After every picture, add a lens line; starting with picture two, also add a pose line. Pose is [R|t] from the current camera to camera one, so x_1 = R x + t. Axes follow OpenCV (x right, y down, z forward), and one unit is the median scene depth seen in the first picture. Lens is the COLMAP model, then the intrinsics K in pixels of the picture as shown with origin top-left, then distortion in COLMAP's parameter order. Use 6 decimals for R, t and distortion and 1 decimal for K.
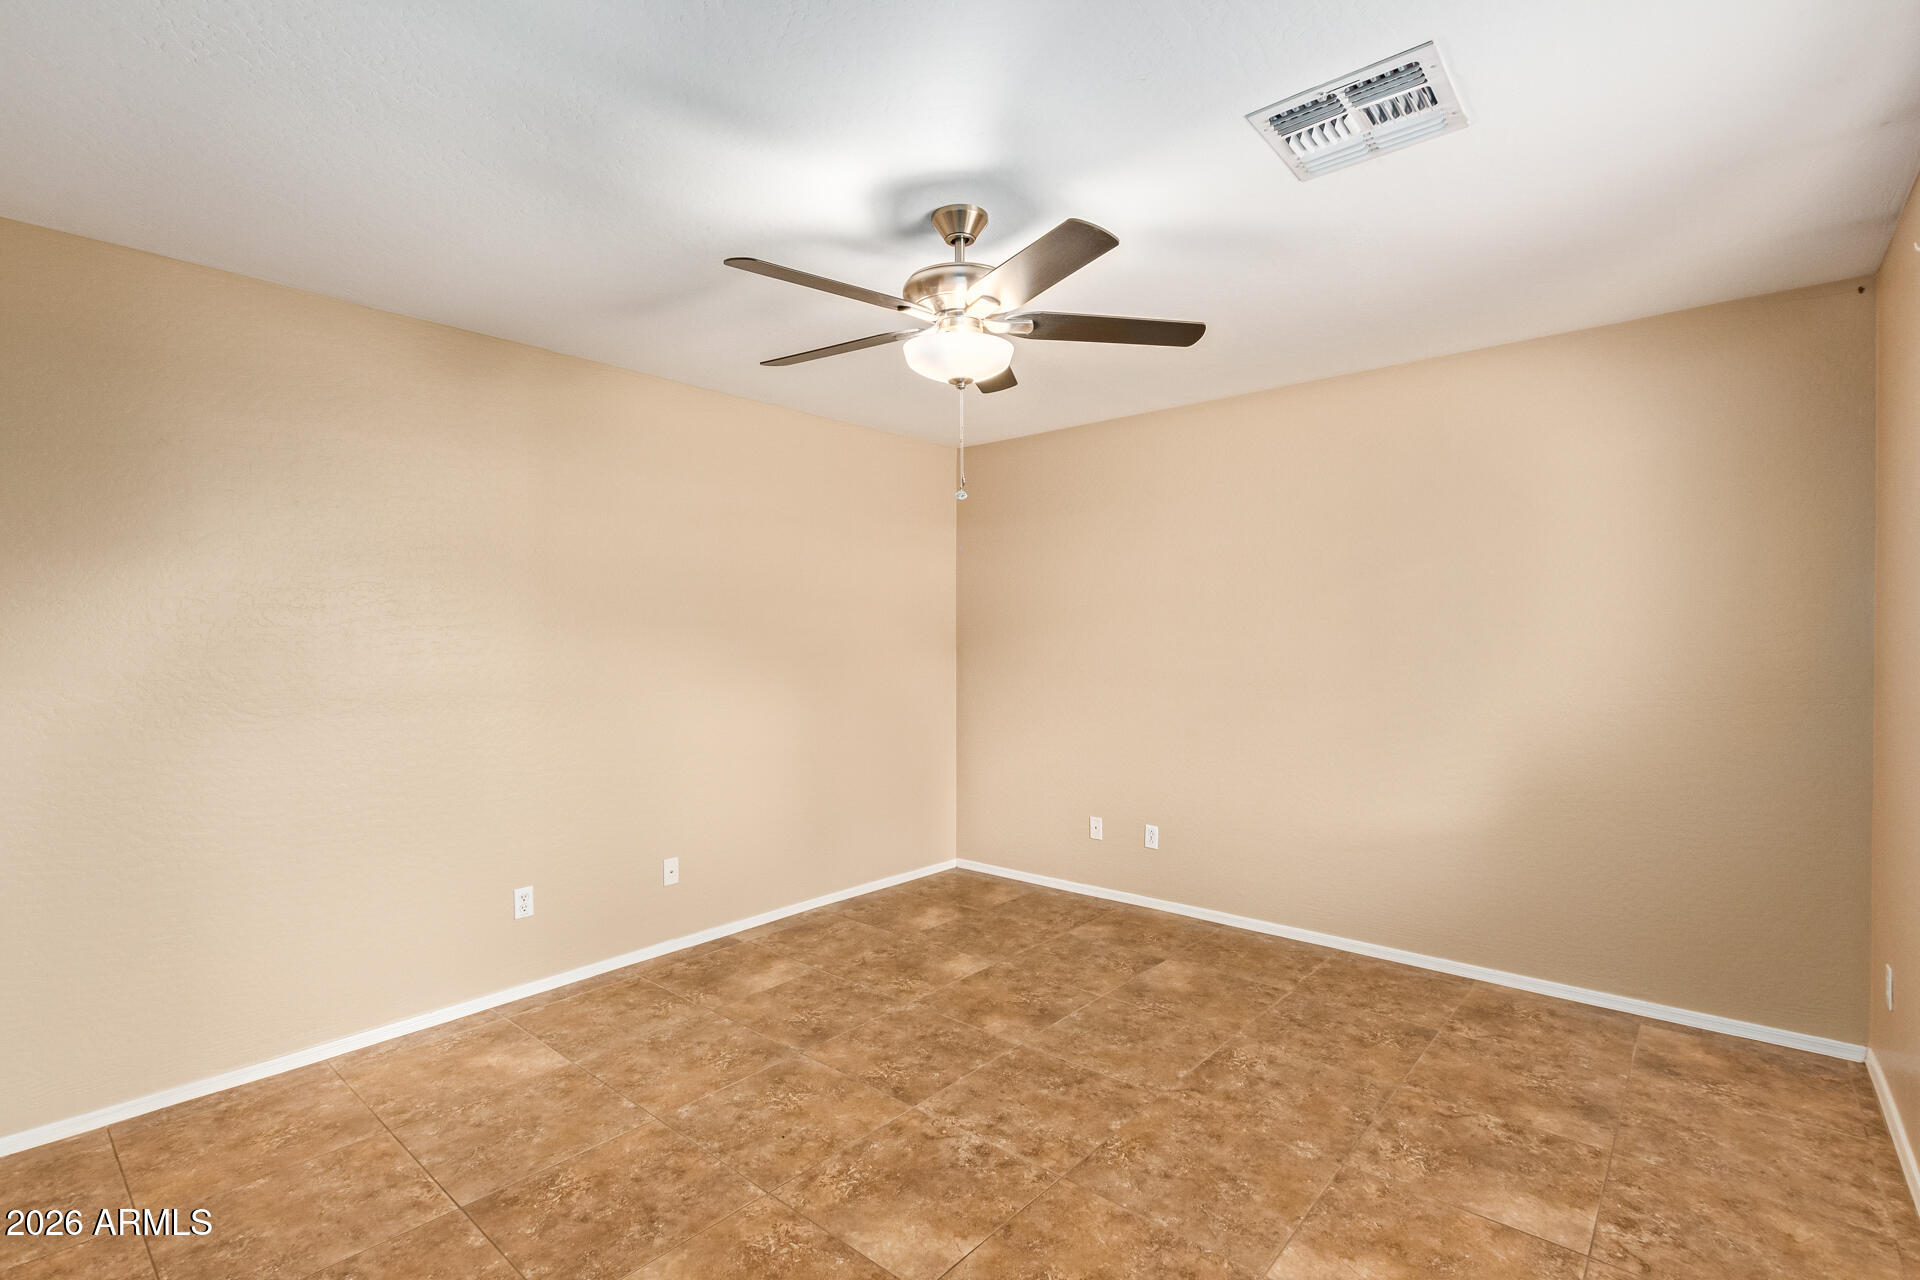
lens RADIAL K [[877.4, 0, 958.6], [0, 877.4, 649.6], [0, 0, 1]] dist [0.007289, -0.004876]
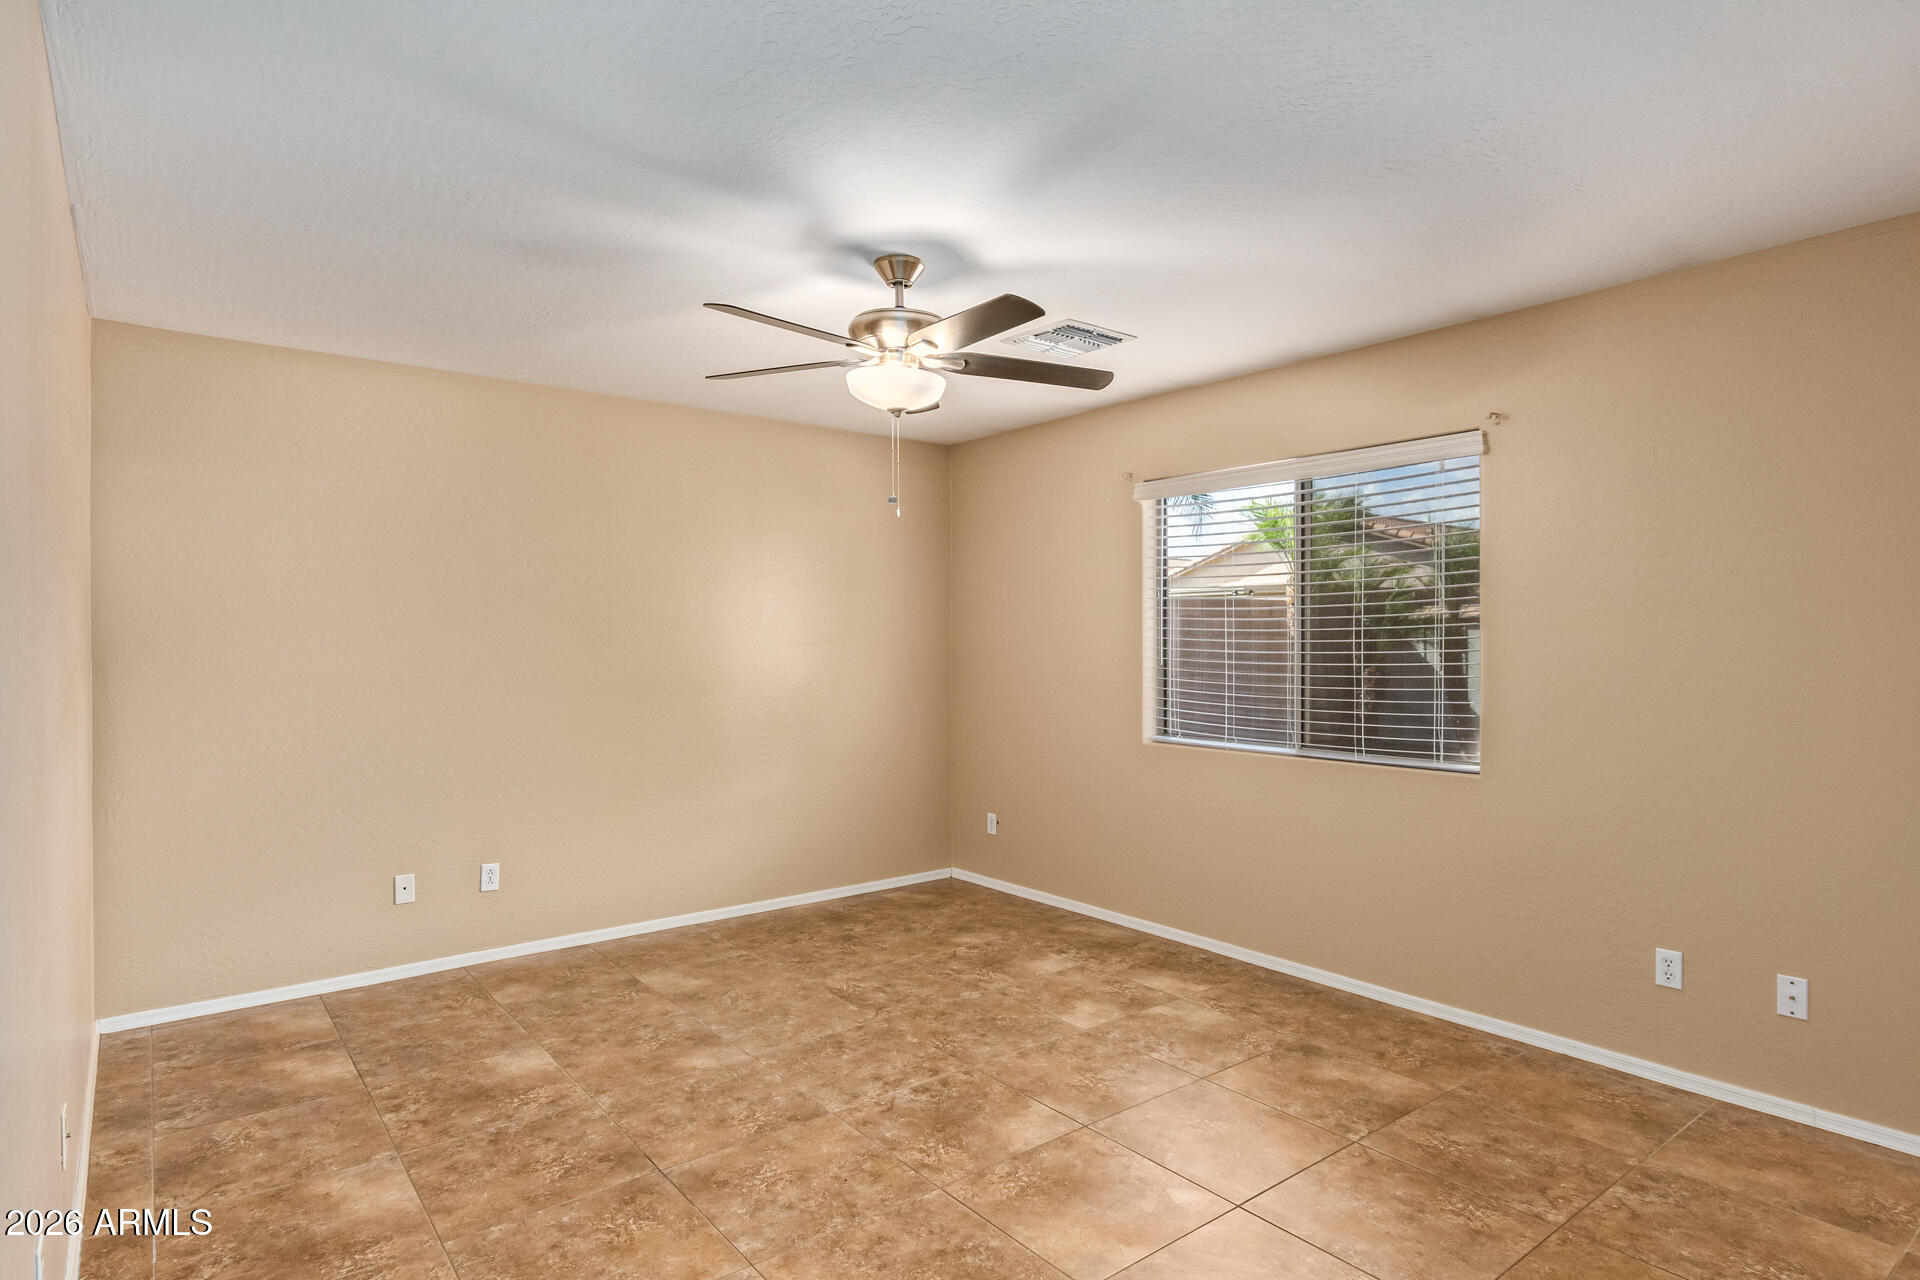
lens RADIAL K [[1023.0, 0, 960.0], [0, 1023.0, 640.0], [0, 0, 1]] dist [-0.002775, 0.000460]
pose [[0.188588, 0.005253, 0.982042, -0.959431], [0.012652, 0.999890, -0.007778, -0.005442], [-0.981975, 0.013891, 0.188500, 0.517384]]
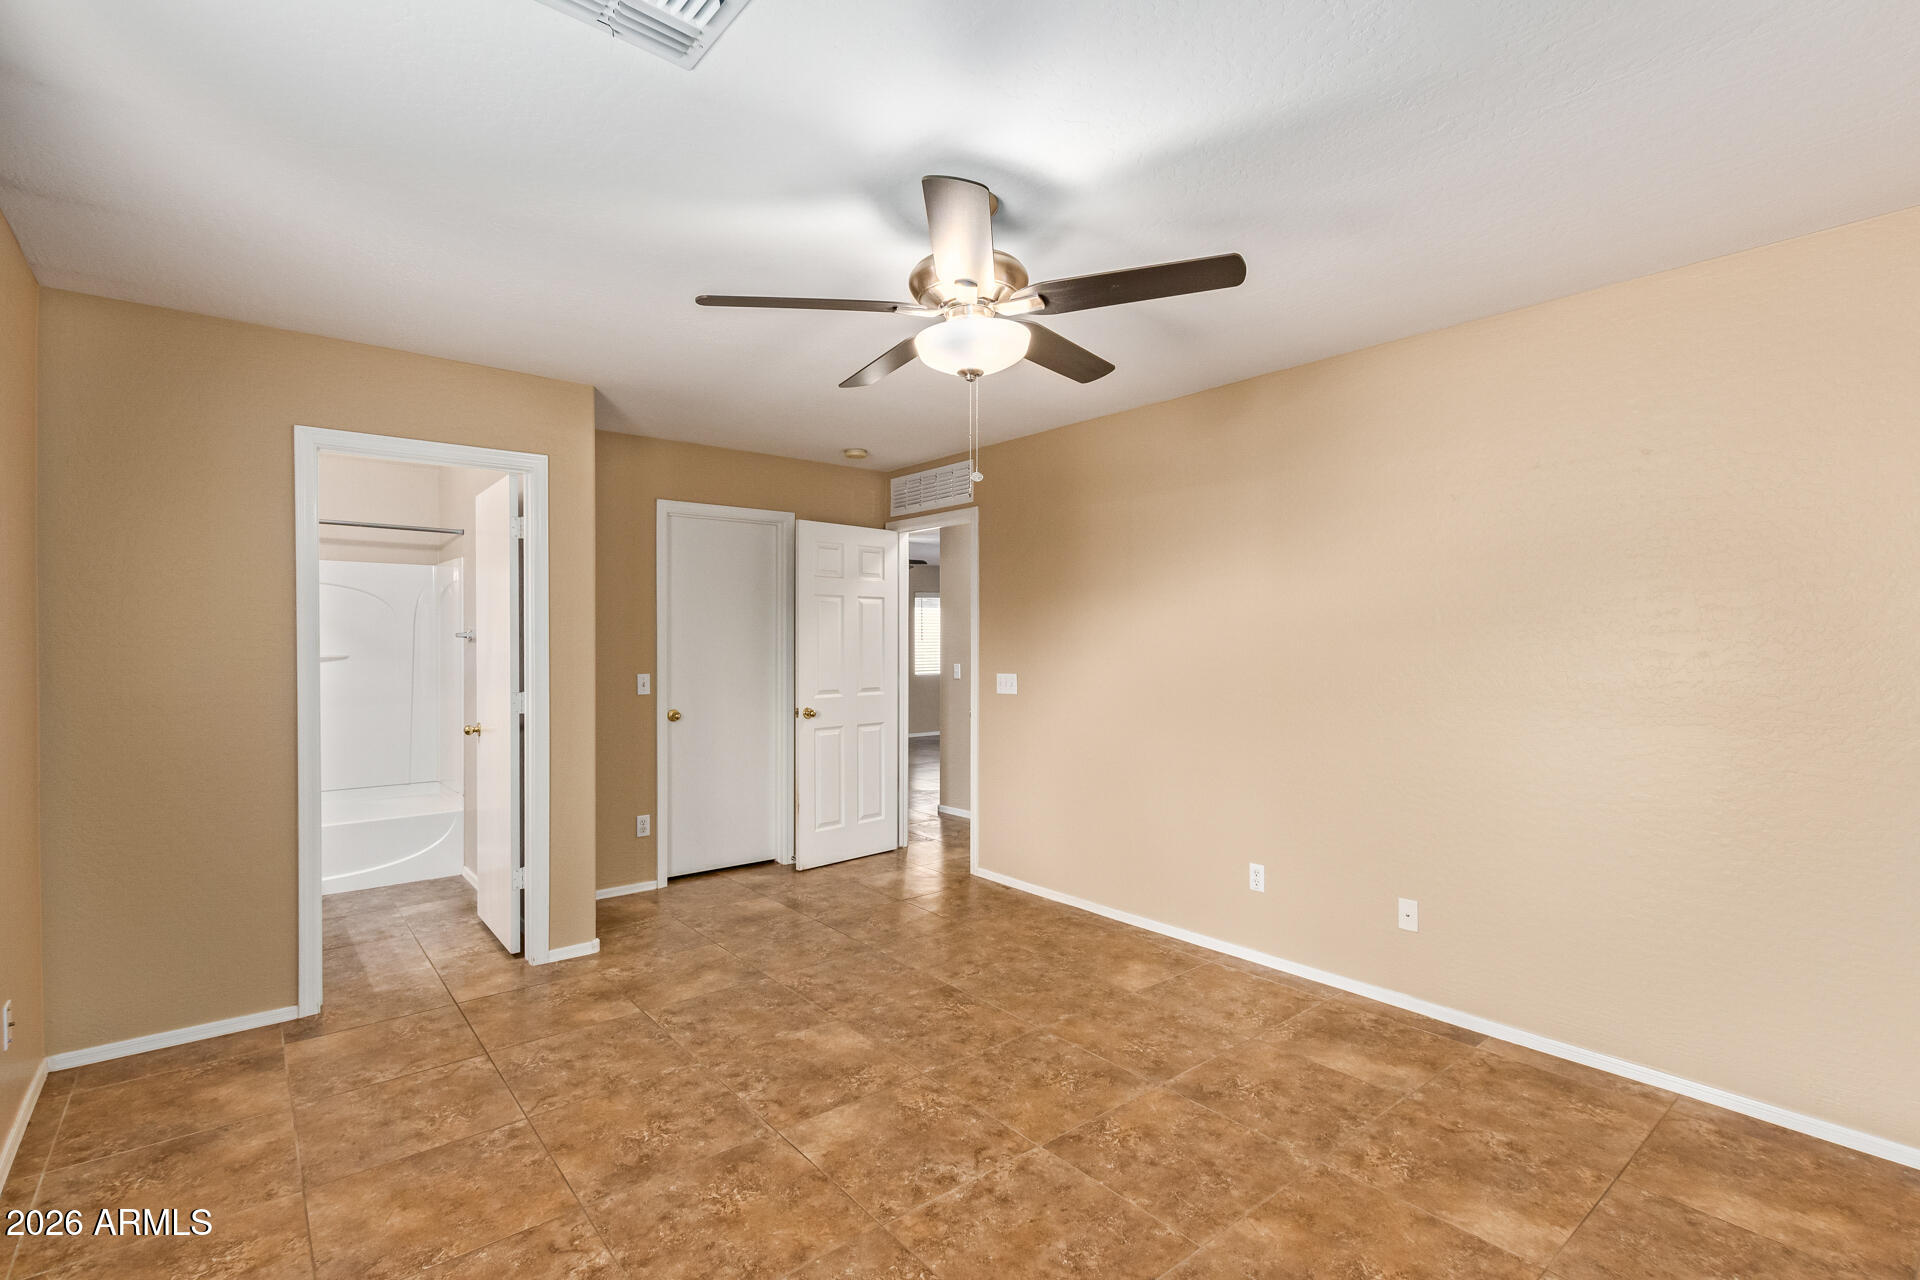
lens RADIAL K [[877.4, 0, 958.6], [0, 877.4, 649.6], [0, 0, 1]] dist [0.007289, -0.004876]
pose [[-0.166077, 0.012030, -0.986039, 0.720336], [-0.011664, 0.999832, 0.014163, -0.015219], [0.986044, 0.013854, -0.165909, 0.873033]]
